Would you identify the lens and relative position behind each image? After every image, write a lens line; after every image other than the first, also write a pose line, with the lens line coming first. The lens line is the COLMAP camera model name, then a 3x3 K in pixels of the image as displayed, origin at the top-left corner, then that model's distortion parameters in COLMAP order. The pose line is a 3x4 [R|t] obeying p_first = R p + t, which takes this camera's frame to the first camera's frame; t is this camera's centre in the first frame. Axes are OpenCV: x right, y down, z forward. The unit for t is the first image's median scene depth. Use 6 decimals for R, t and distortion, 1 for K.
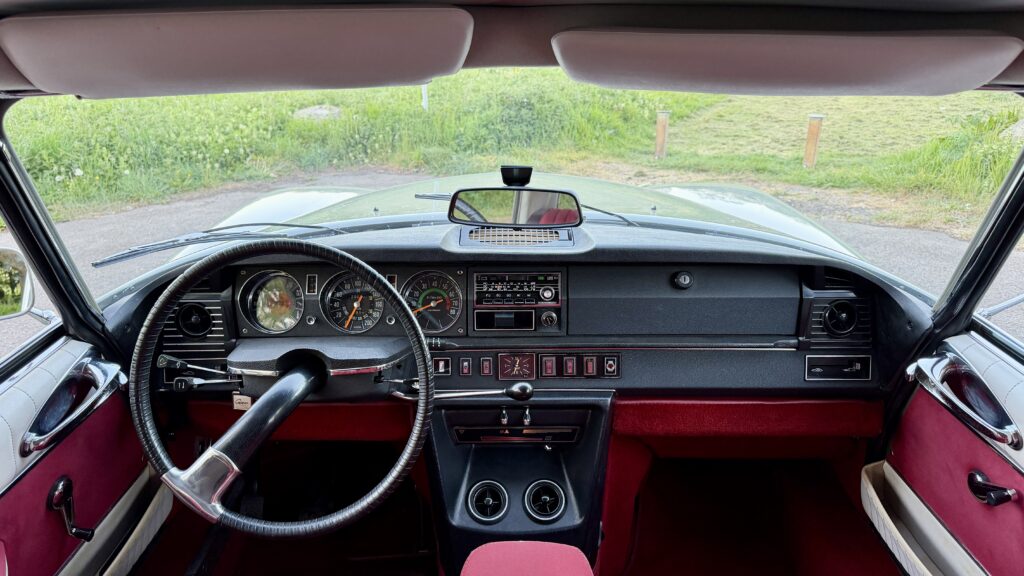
lens RADIAL K [[720.9, 0, 501.2], [0, 720.9, 289.5], [0, 0, 1]] dist [0.037109, -0.047306]
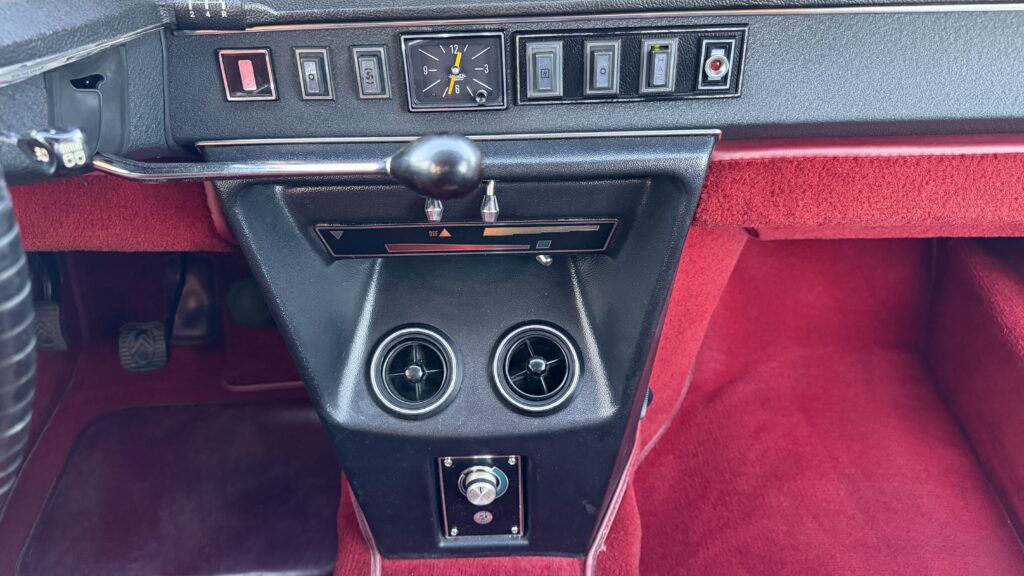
lens RADIAL K [[720.9, 0, 504.1], [0, 720.9, 290.0], [0, 0, 1]] dist [0.037109, -0.047306]
pose [[0.999722, -0.018011, -0.015195, 0.049905], [0.022624, 0.913979, 0.405129, 0.060544], [0.006591, -0.405361, 0.914133, 0.627086]]
